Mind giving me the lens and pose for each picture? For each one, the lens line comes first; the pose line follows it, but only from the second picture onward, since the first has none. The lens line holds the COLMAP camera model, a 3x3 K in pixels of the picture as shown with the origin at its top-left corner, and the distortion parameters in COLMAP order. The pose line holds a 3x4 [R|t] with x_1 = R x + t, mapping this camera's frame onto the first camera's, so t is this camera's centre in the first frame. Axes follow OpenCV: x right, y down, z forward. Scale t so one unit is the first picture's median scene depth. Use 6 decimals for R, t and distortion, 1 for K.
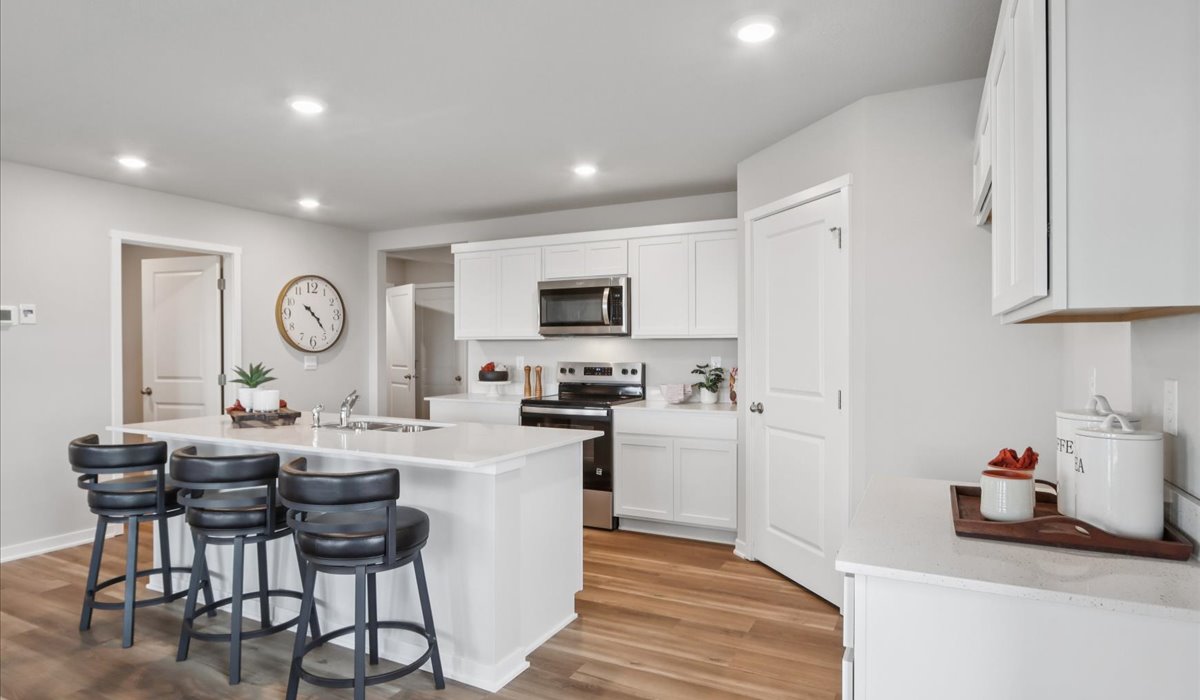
lens RADIAL K [[640.1, 0, 600.0], [0, 640.1, 350.0], [0, 0, 1]] dist [0.001530, 0.000322]
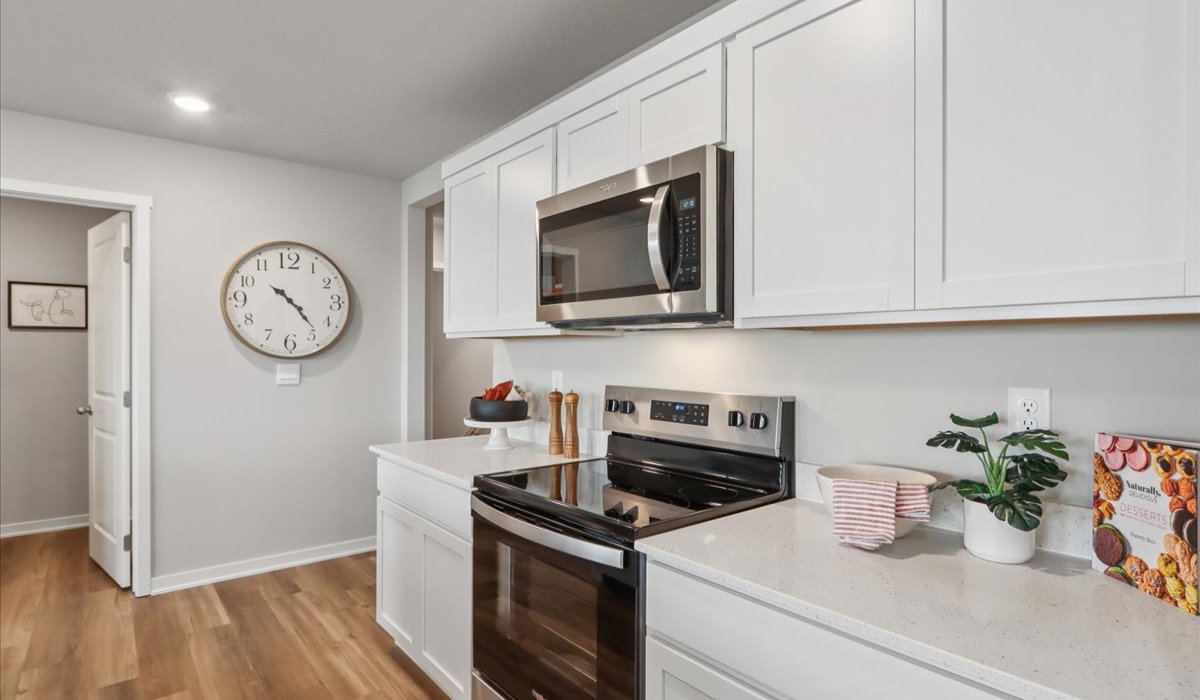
lens RADIAL K [[607.6, 0, 600.0], [0, 607.6, 350.0], [0, 0, 1]] dist [-0.000965, 0.000273]
pose [[0.915992, 0.003311, -0.401184, 0.105986], [-0.007061, 0.999944, -0.007870, -0.003157], [0.401135, 0.010042, 0.915964, 0.625422]]
